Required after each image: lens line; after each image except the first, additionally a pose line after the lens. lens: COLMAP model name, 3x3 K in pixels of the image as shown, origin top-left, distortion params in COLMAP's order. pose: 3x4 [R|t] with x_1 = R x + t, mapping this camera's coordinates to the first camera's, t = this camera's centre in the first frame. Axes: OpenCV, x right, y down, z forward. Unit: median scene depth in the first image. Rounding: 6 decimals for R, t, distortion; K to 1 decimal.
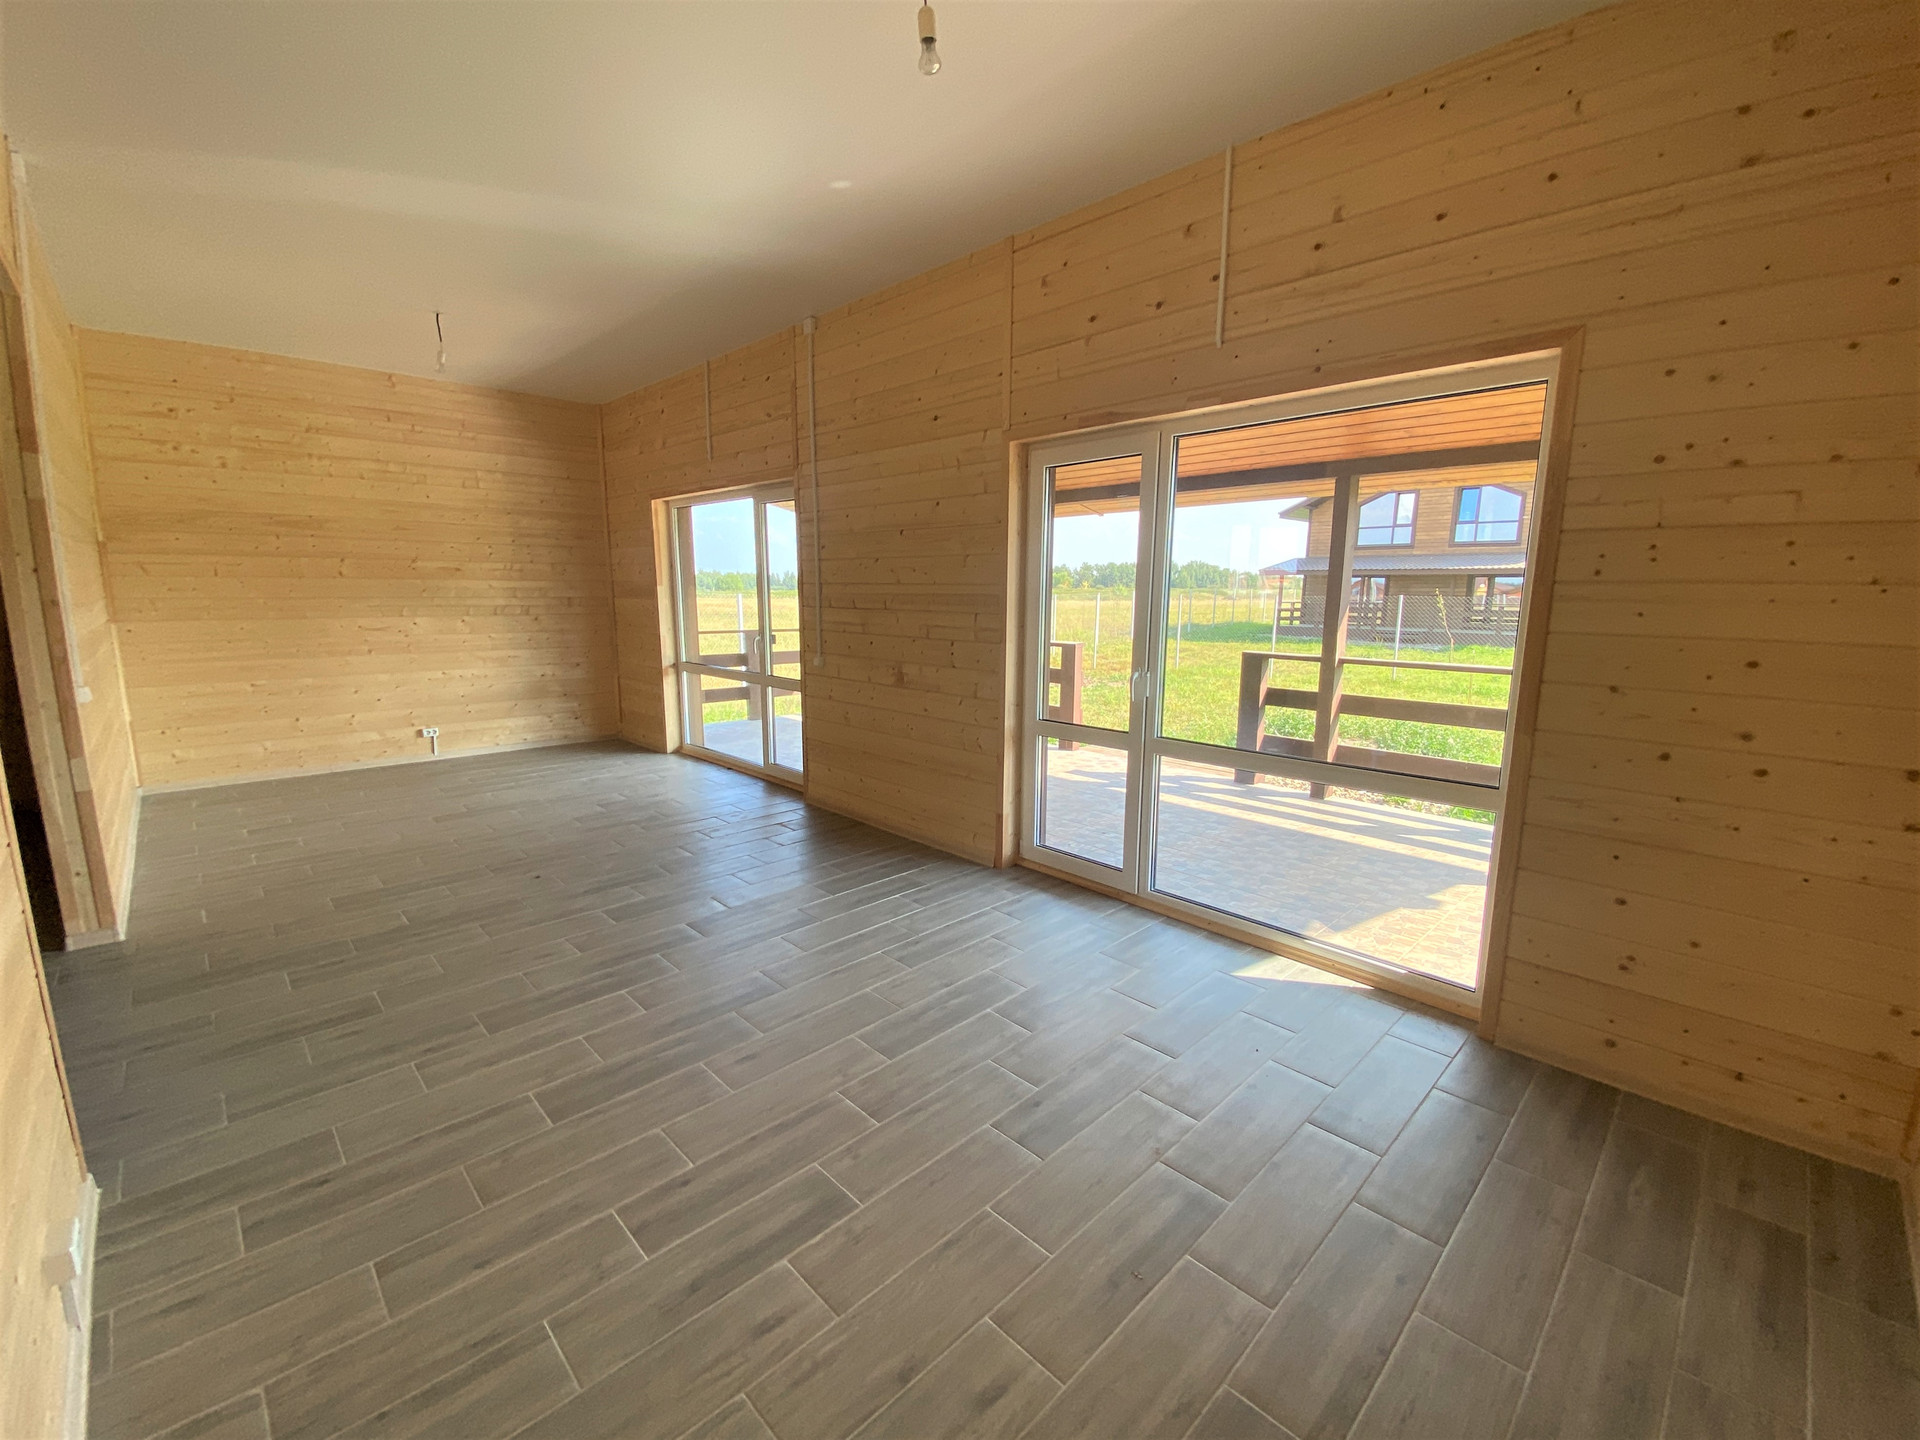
lens RADIAL K [[775.9, 0, 937.8], [0, 775.9, 717.5], [0, 0, 1]] dist [0.037719, -0.035255]
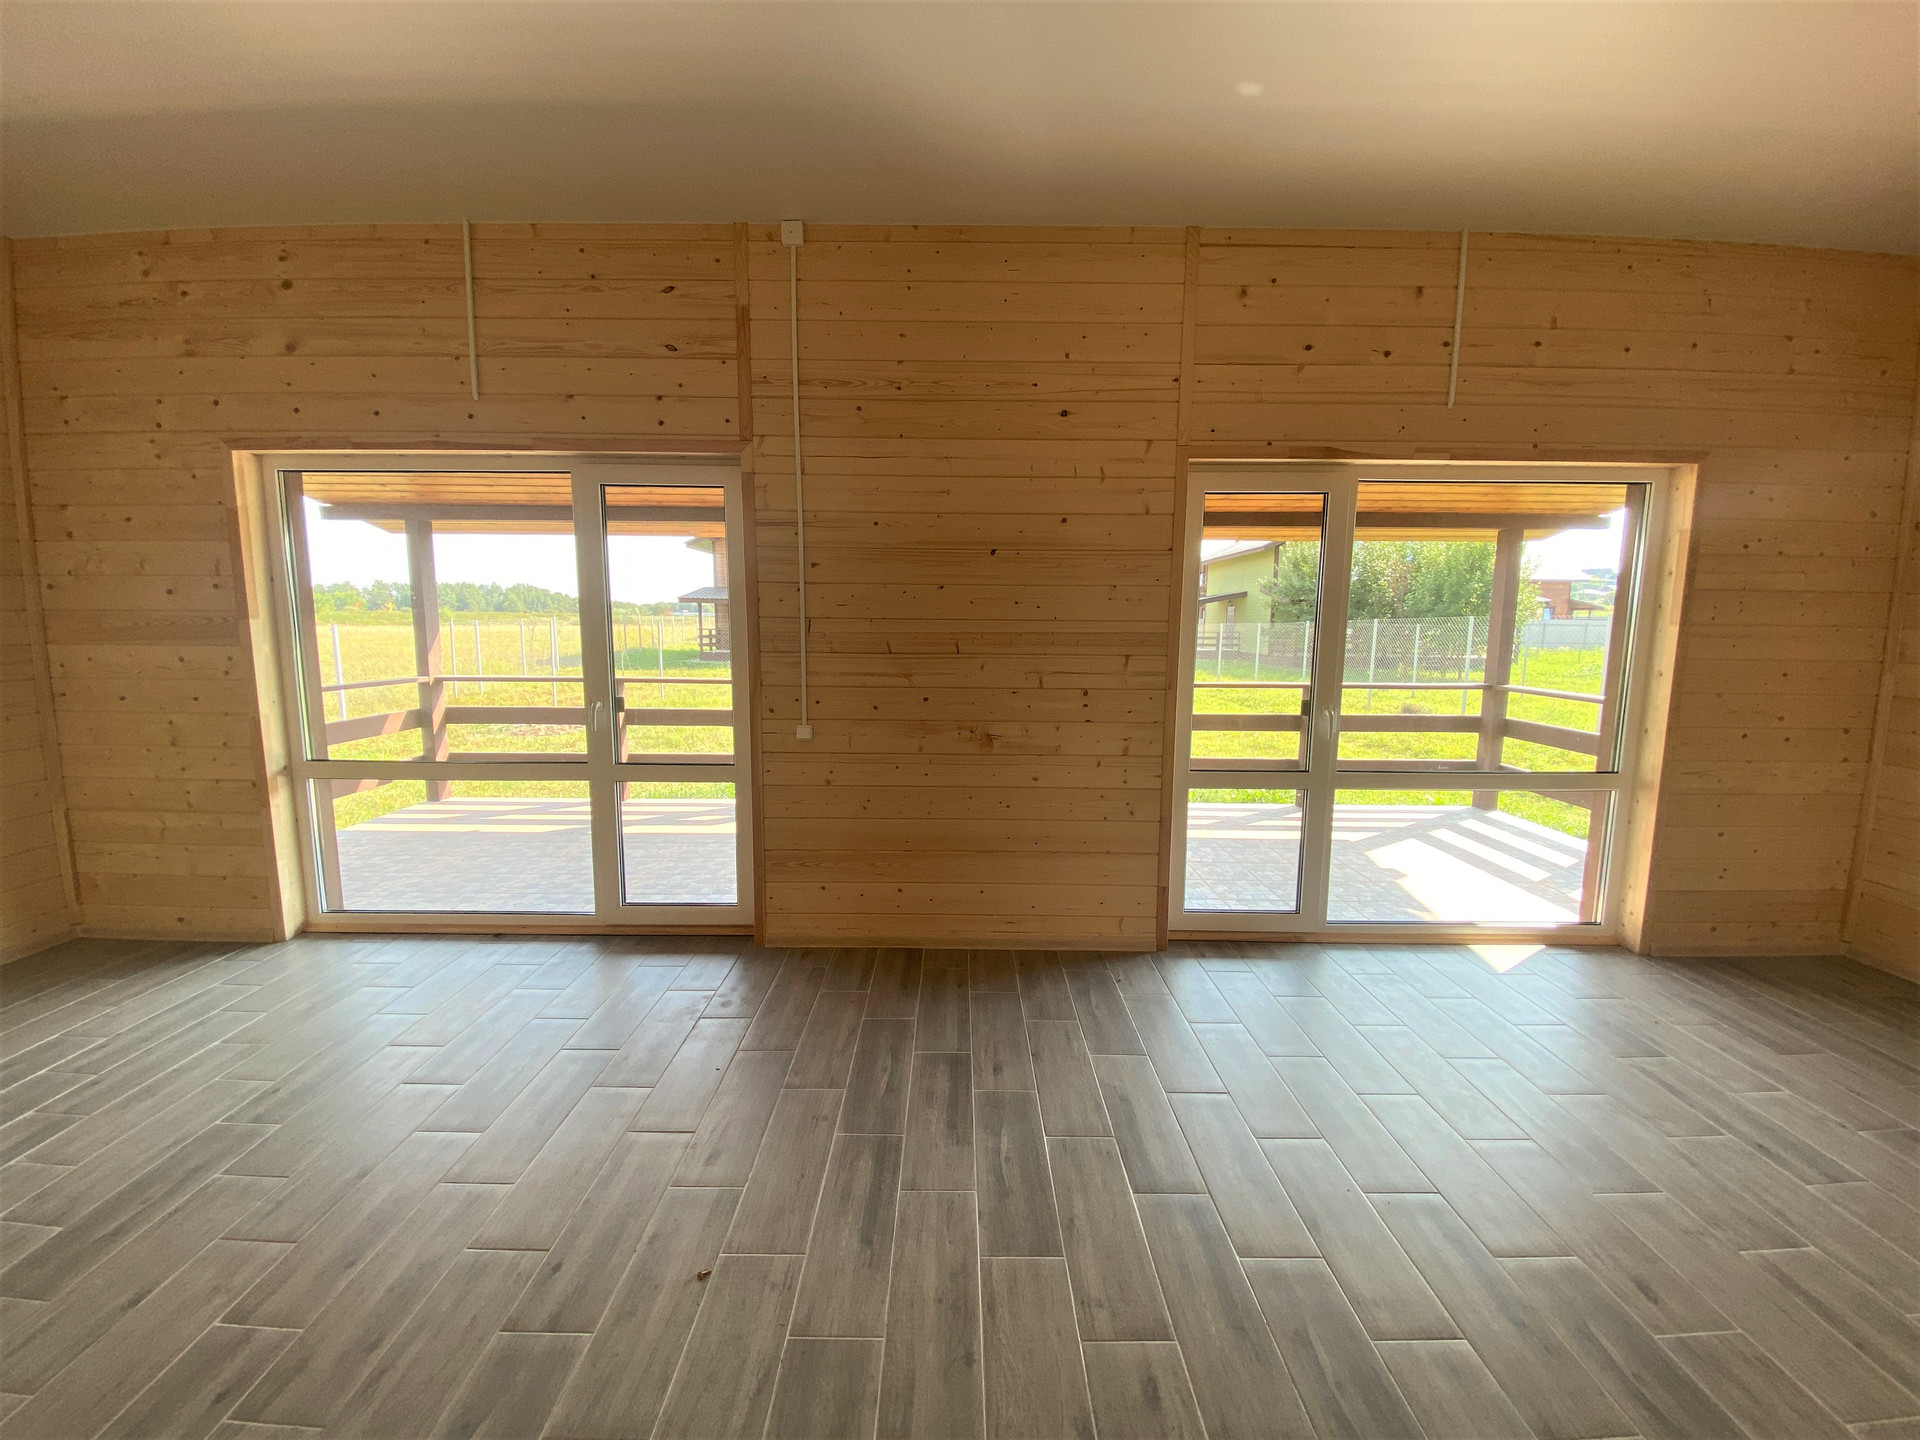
lens RADIAL K [[775.9, 0, 937.8], [0, 775.9, 717.5], [0, 0, 1]] dist [0.037719, -0.035255]
pose [[0.699833, -0.090863, 0.708504, -0.562184], [0.113561, 0.993414, 0.015231, -0.084046], [-0.705222, 0.069799, 0.705542, 0.451582]]
